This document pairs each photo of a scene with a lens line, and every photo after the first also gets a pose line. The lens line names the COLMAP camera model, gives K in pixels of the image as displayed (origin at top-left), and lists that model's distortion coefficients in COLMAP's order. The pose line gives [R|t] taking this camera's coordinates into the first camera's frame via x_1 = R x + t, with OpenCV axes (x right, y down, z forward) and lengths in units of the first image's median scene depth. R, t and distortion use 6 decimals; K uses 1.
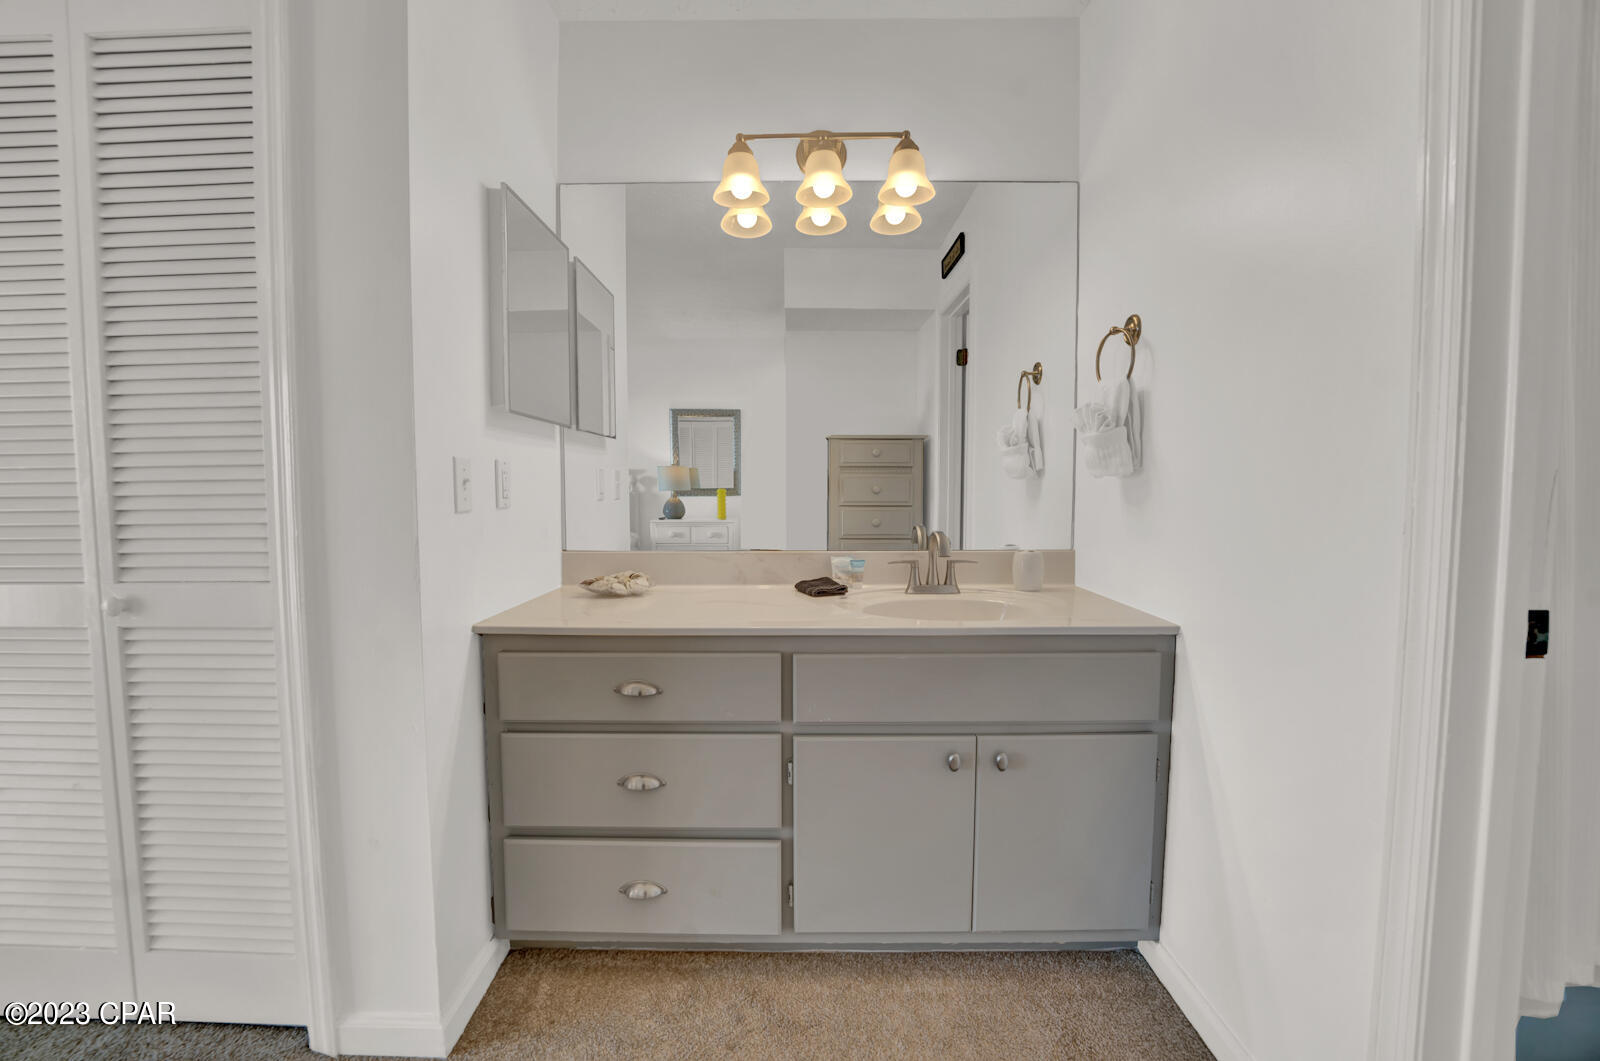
lens RADIAL K [[677.9, 0, 778.3], [0, 677.9, 534.1], [0, 0, 1]] dist [-0.032013, 0.006499]
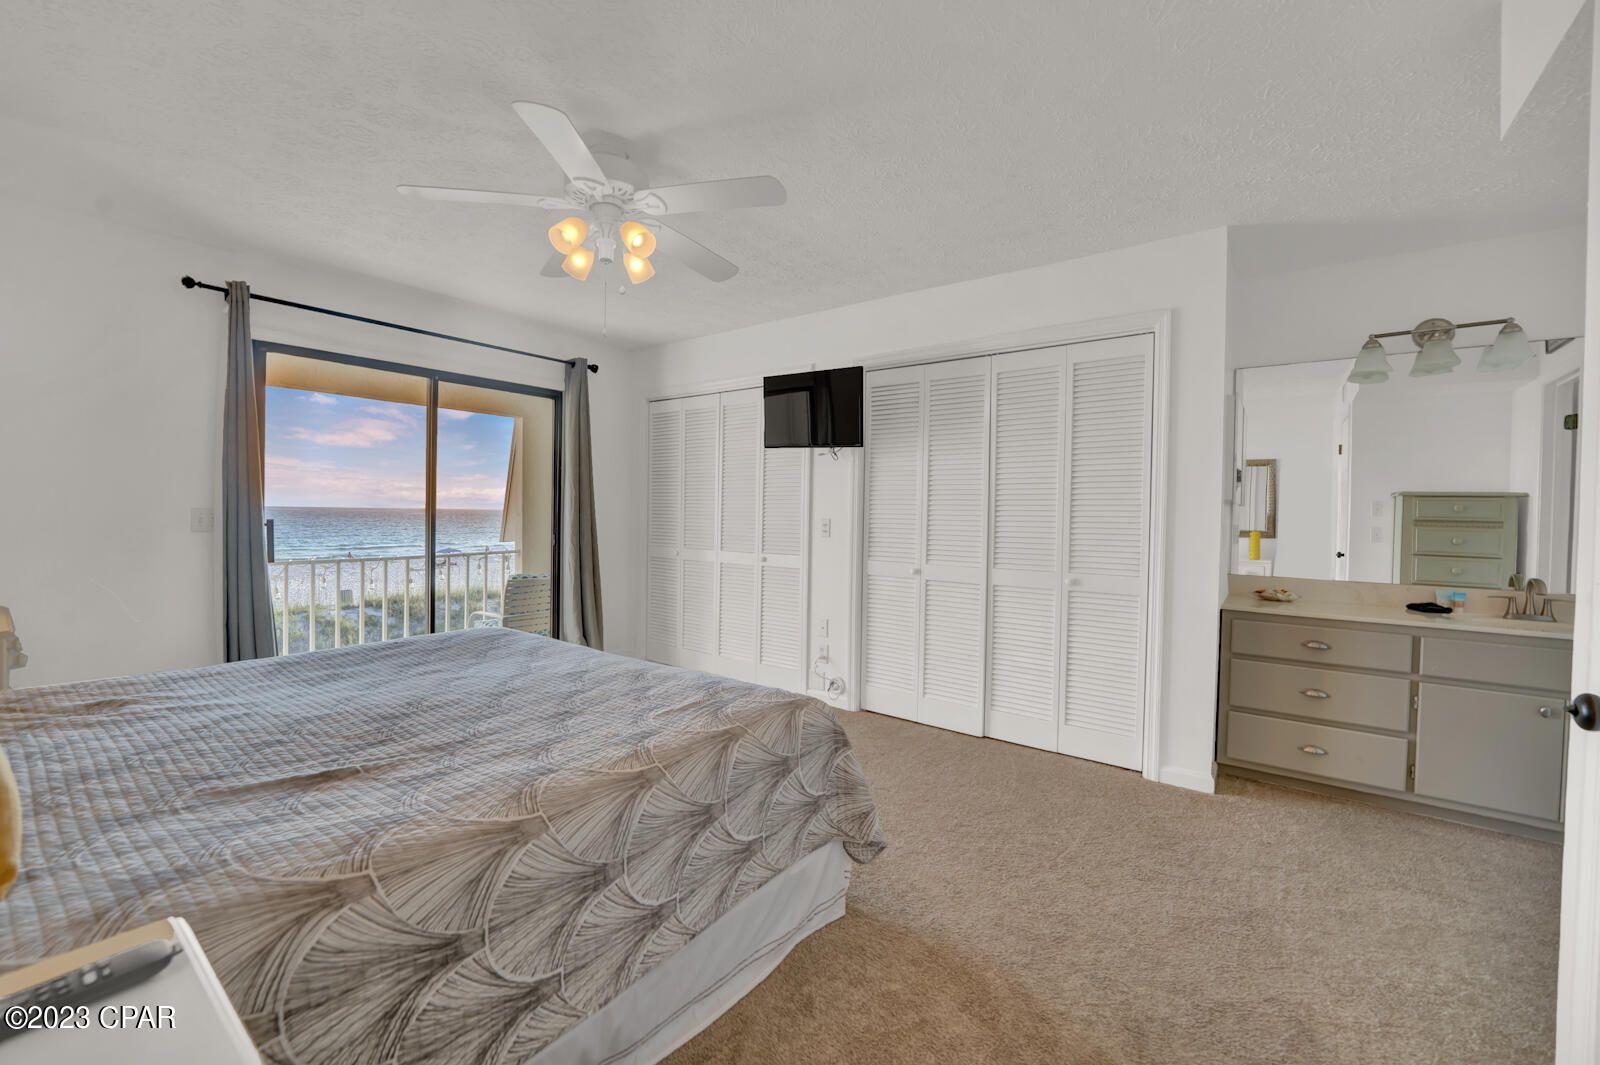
lens RADIAL K [[653.7, 0, 788.0], [0, 653.7, 527.2], [0, 0, 1]] dist [-0.020593, 0.000232]
pose [[0.801969, 0.027989, -0.596710, -0.264076], [-0.061396, 0.997474, -0.035729, 0.038474], [0.594203, 0.065289, 0.801661, -1.162159]]
